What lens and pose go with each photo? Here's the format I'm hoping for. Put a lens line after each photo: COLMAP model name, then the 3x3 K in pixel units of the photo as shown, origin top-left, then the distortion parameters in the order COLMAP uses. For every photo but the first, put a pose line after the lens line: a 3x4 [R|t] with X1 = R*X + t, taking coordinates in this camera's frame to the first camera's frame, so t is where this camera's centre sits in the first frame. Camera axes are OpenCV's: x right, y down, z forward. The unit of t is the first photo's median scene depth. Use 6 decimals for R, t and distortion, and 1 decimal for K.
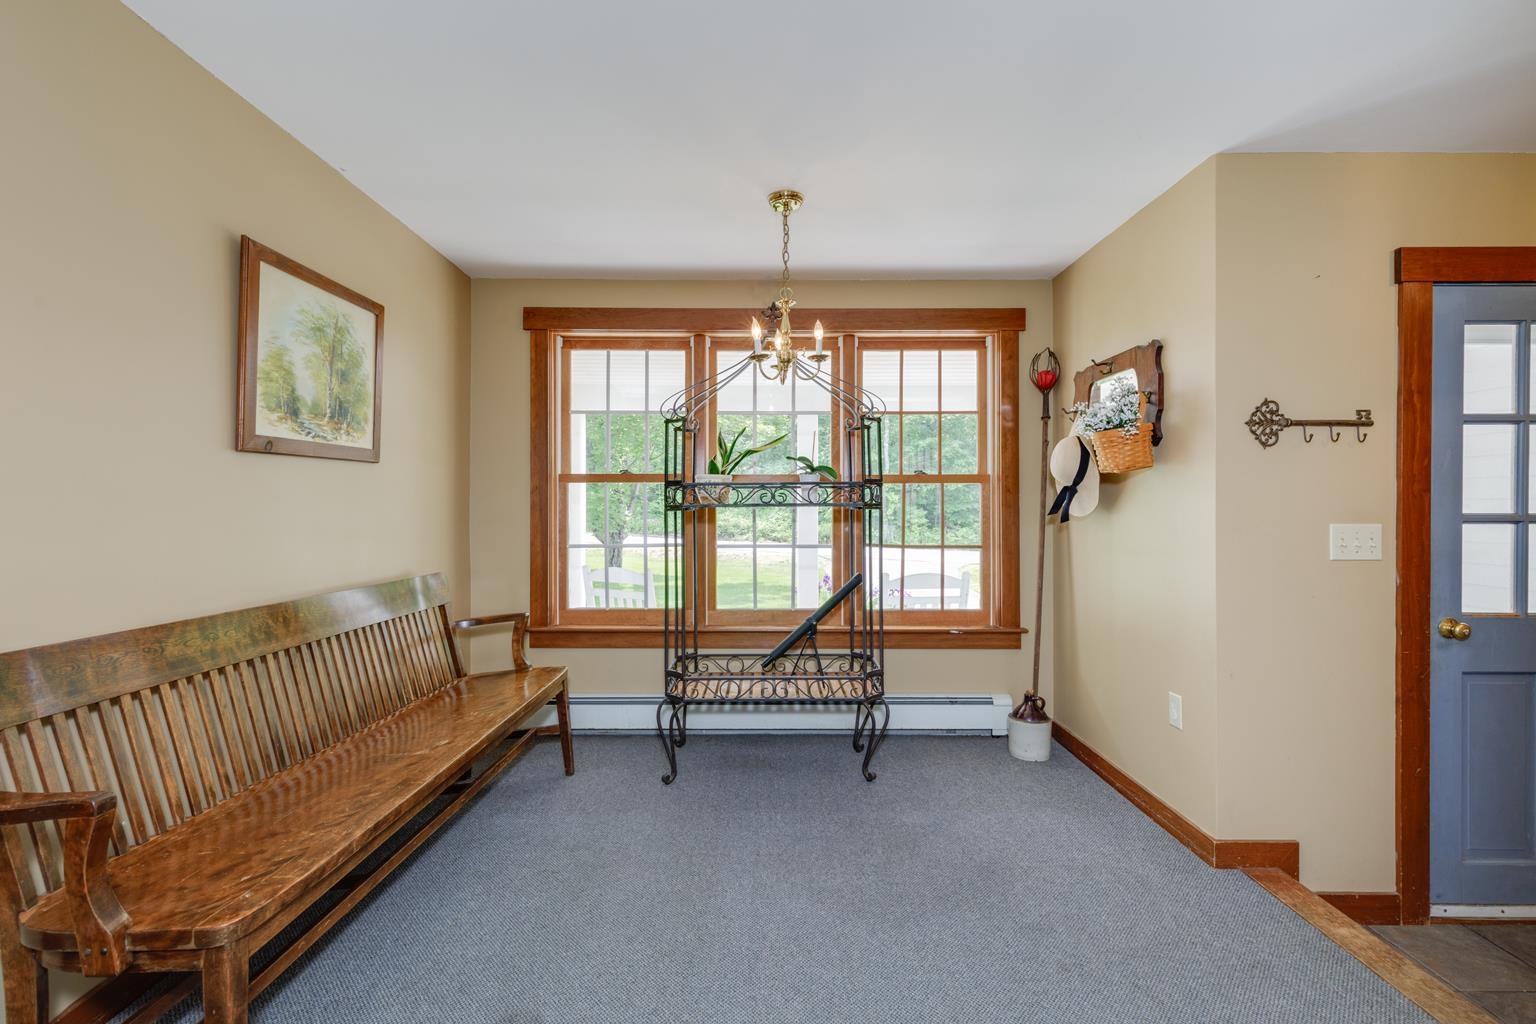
lens RADIAL K [[715.7, 0, 773.3], [0, 715.7, 503.1], [0, 0, 1]] dist [0.001929, -0.000121]
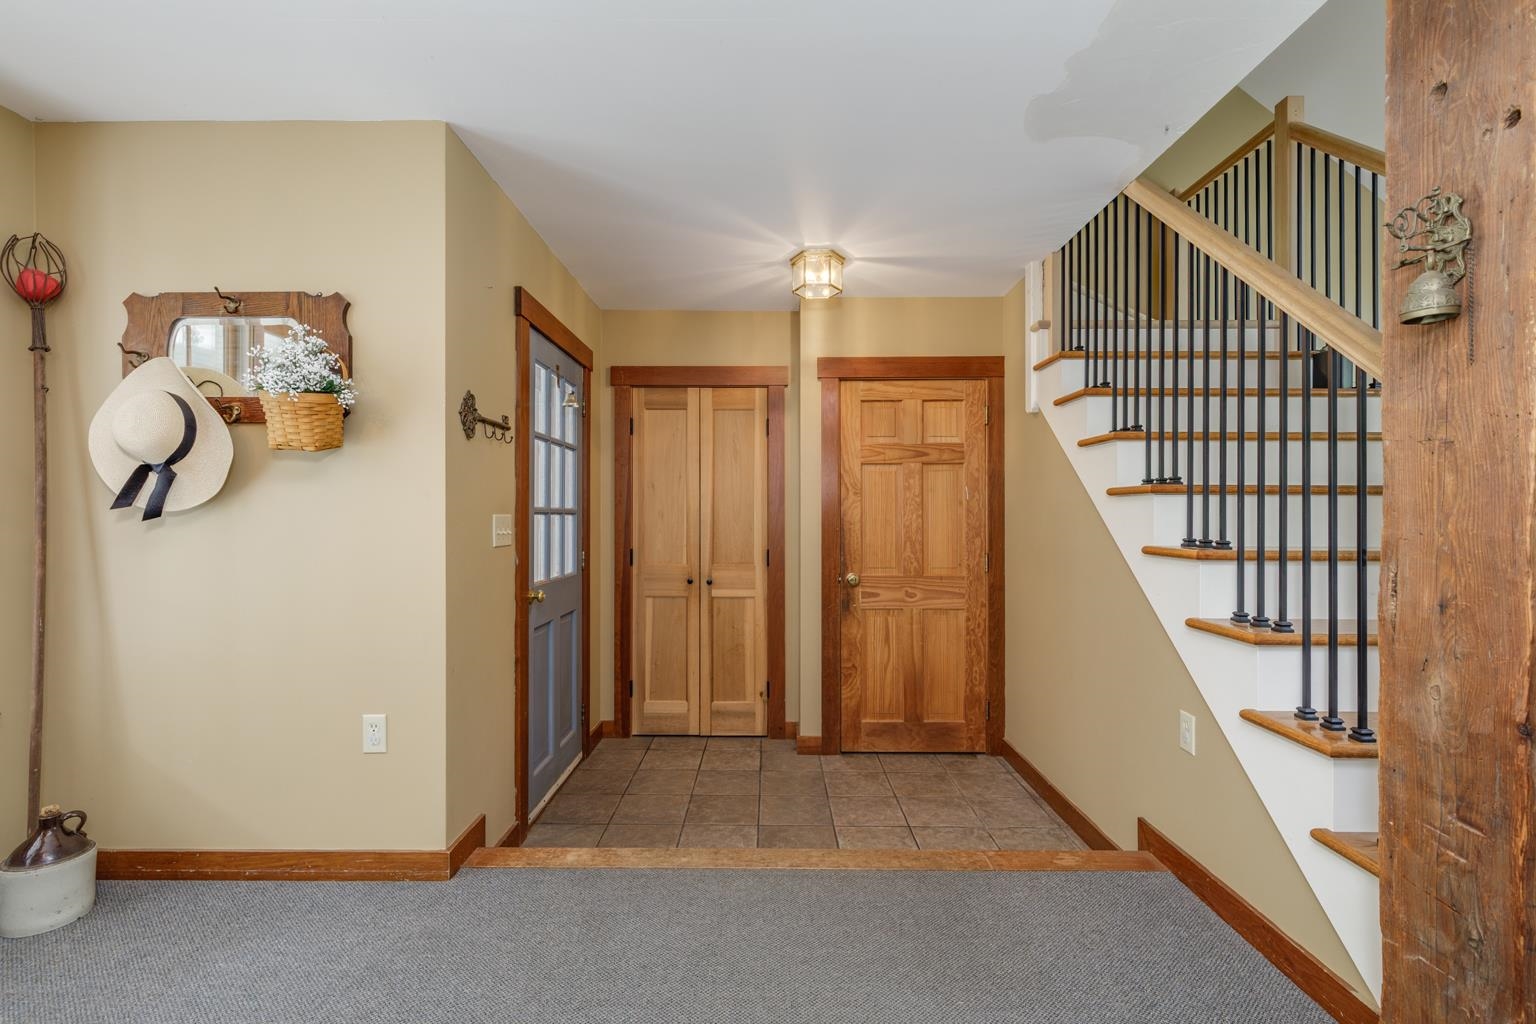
lens RADIAL K [[706.0, 0, 753.5], [0, 706.0, 516.1], [0, 0, 1]] dist [0.003459, 0.000435]
pose [[0.008607, -0.003649, 0.999956, -0.297933], [0.000240, 0.999993, 0.003647, 0.025315], [-0.999963, 0.000208, 0.008608, 0.564973]]
